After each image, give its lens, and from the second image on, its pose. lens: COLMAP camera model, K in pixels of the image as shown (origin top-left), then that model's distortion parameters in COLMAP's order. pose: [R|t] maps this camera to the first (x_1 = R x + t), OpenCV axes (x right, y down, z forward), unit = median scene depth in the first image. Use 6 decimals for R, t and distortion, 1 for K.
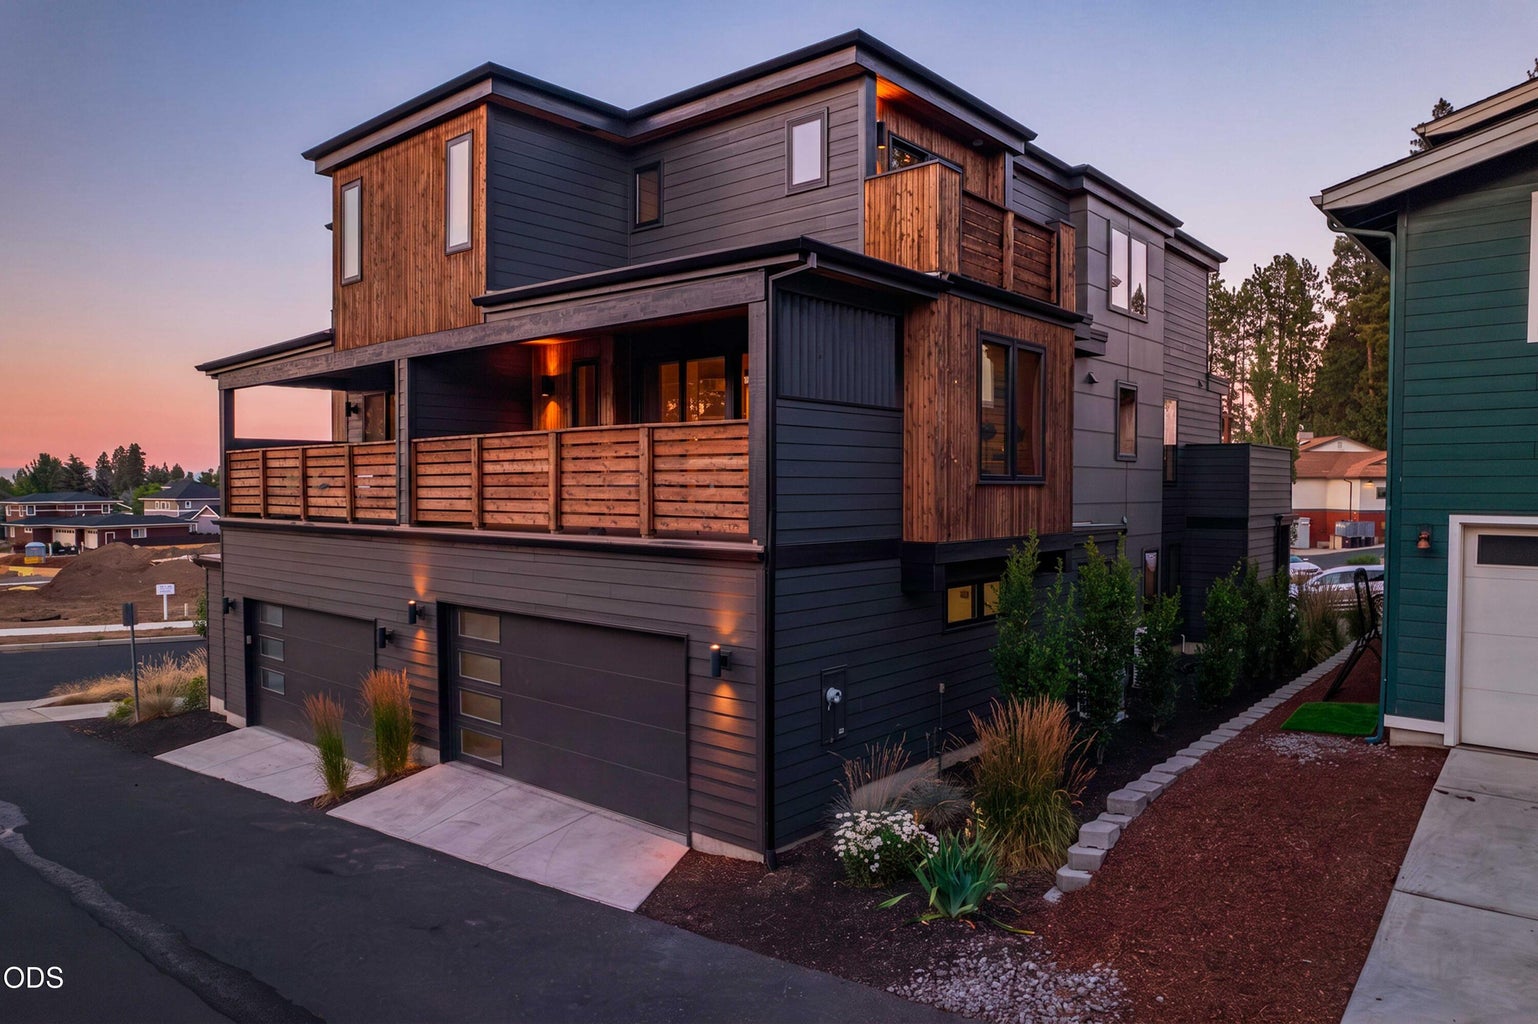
lens RADIAL K [[992.4, 0, 769.0], [0, 992.4, 512.0], [0, 0, 1]] dist [-0.035059, 0.001426]
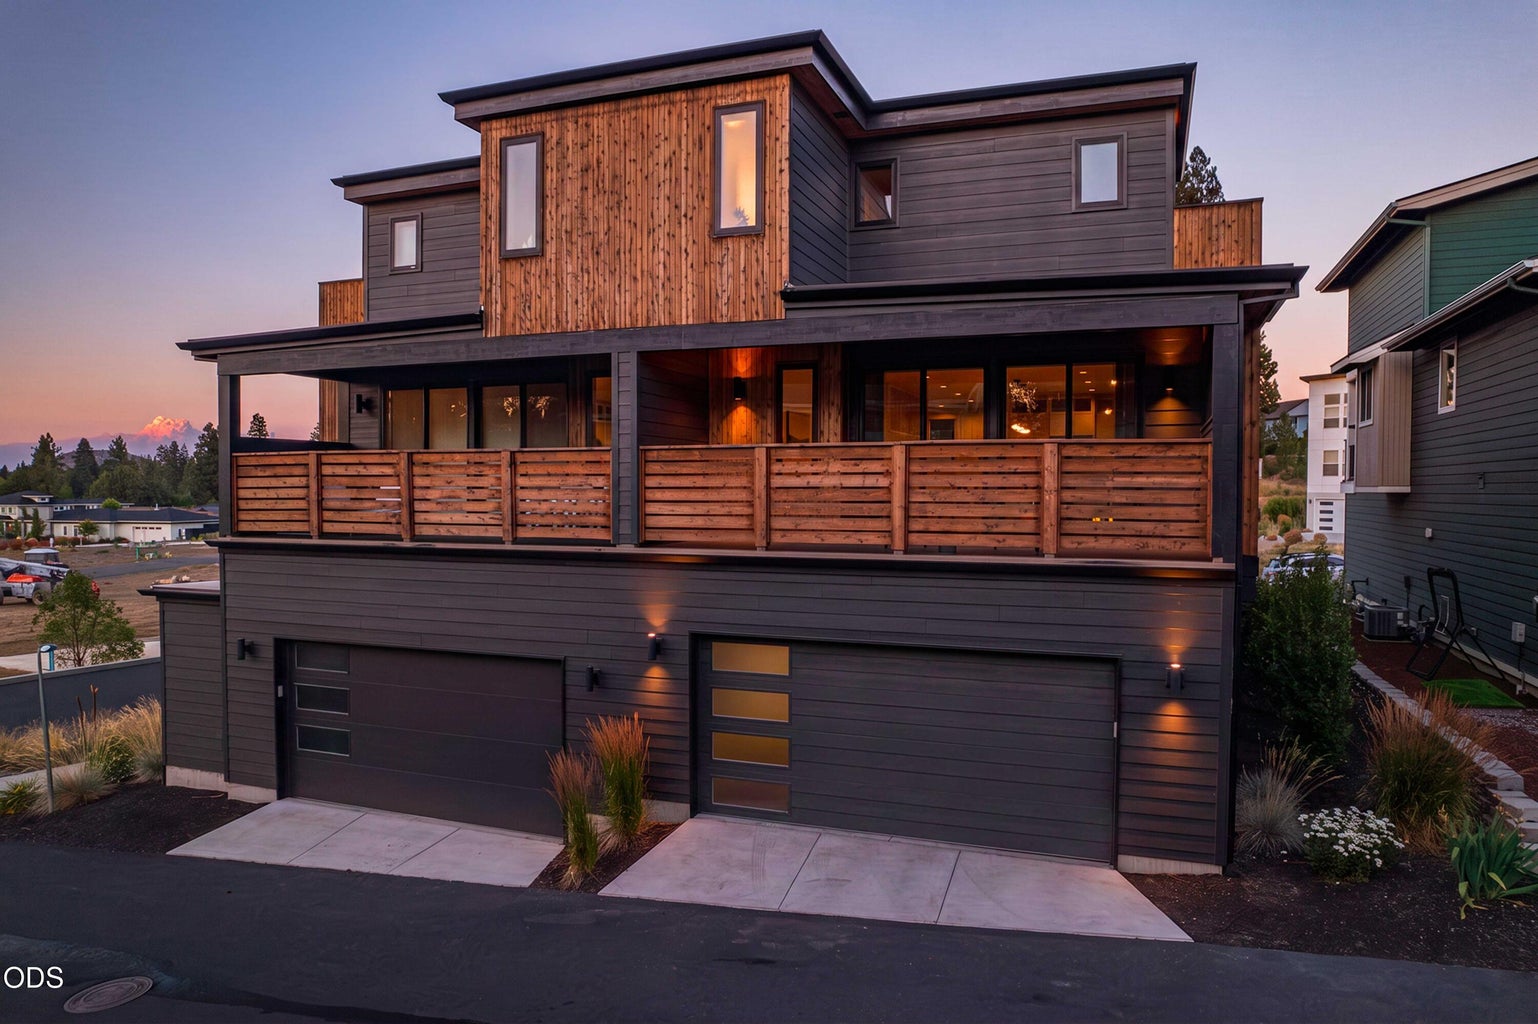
lens RADIAL K [[981.6, 0, 769.0], [0, 981.6, 512.0], [0, 0, 1]] dist [-0.029487, 0.001710]
pose [[0.937567, -0.008239, 0.347707, -0.566098], [0.008118, 0.999965, 0.001805, -0.017437], [-0.347710, 0.001130, 0.937602, 0.159479]]
